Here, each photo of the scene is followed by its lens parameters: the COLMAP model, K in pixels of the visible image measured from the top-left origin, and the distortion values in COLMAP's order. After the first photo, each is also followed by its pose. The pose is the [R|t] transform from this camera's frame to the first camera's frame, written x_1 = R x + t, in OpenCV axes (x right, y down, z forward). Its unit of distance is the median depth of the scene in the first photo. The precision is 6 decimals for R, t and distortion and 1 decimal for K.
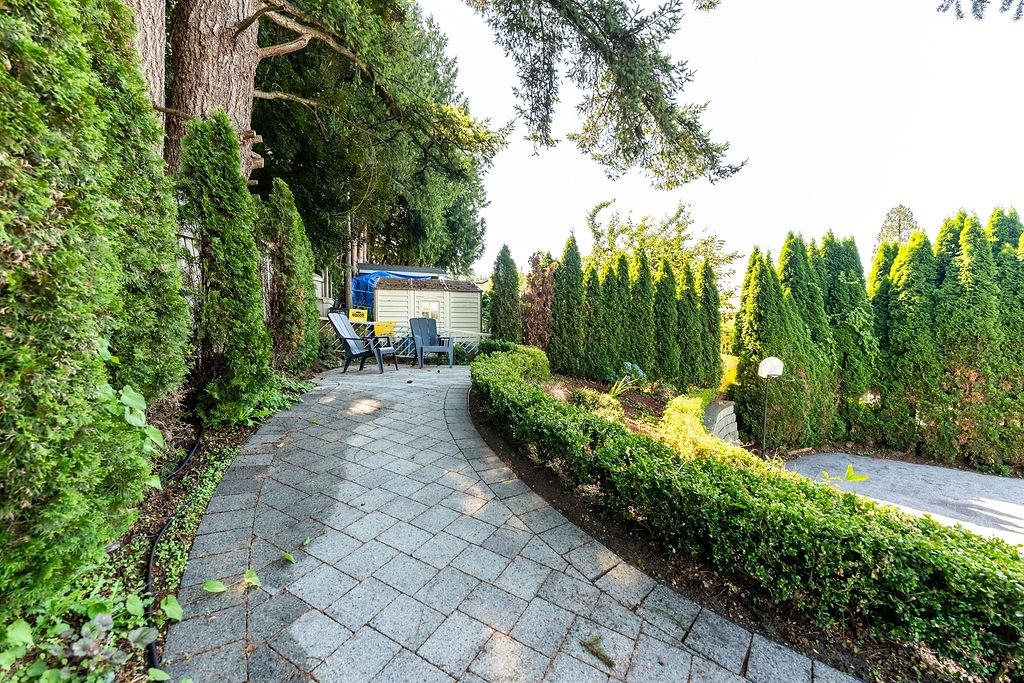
lens RADIAL K [[413.4, 0, 512.0], [0, 413.4, 341.5], [0, 0, 1]] dist [-0.000712, 0.000059]
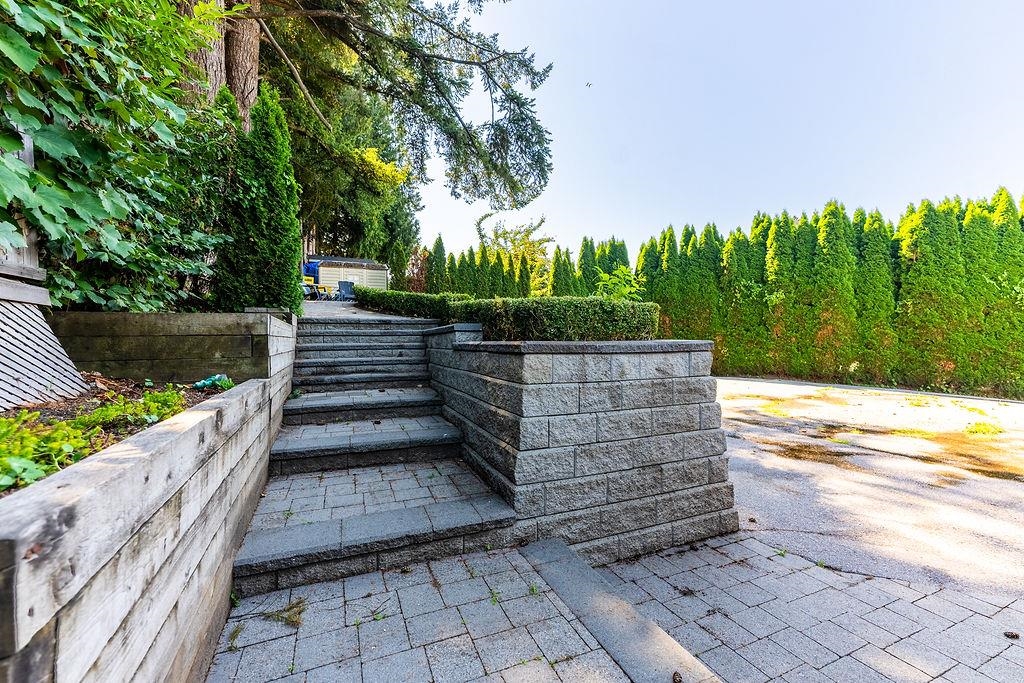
lens RADIAL K [[413.4, 0, 512.0], [0, 413.4, 341.5], [0, 0, 1]] dist [-0.000712, 0.000059]
pose [[0.994855, -0.004014, 0.101225, 0.226523], [0.004074, 0.999992, -0.000388, 0.149715], [-0.101223, 0.000798, 0.994863, -0.609854]]
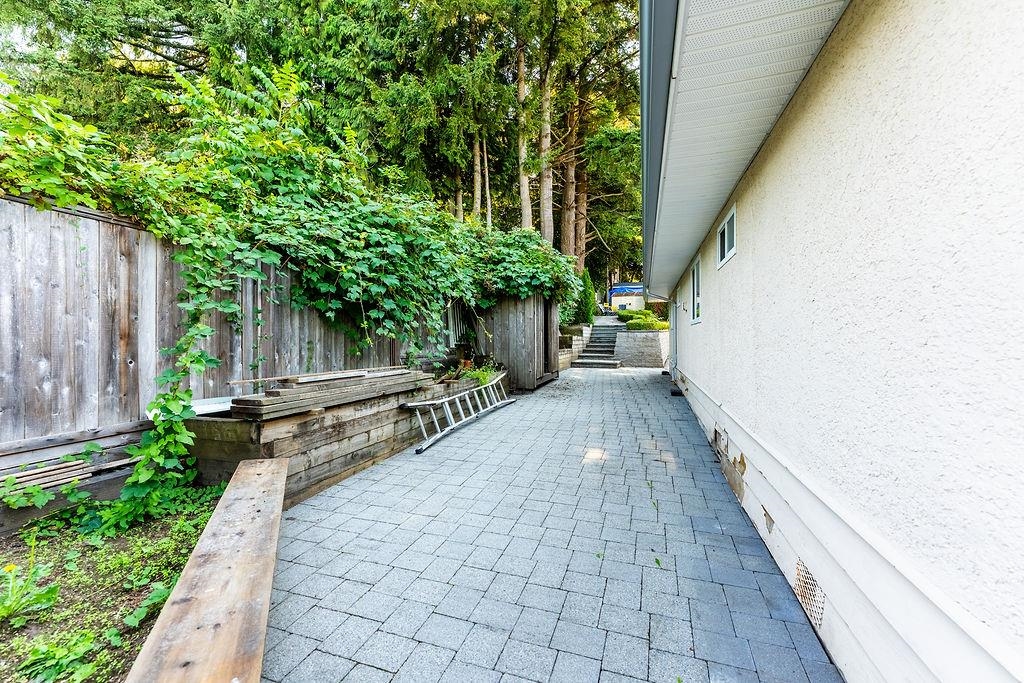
lens RADIAL K [[413.4, 0, 512.0], [0, 413.4, 341.5], [0, 0, 1]] dist [-0.000712, 0.000059]
pose [[0.803458, 0.006583, -0.595325, 0.860749], [-0.003694, 0.999975, 0.006073, 0.184139], [0.595350, -0.002681, 0.803462, -1.840220]]
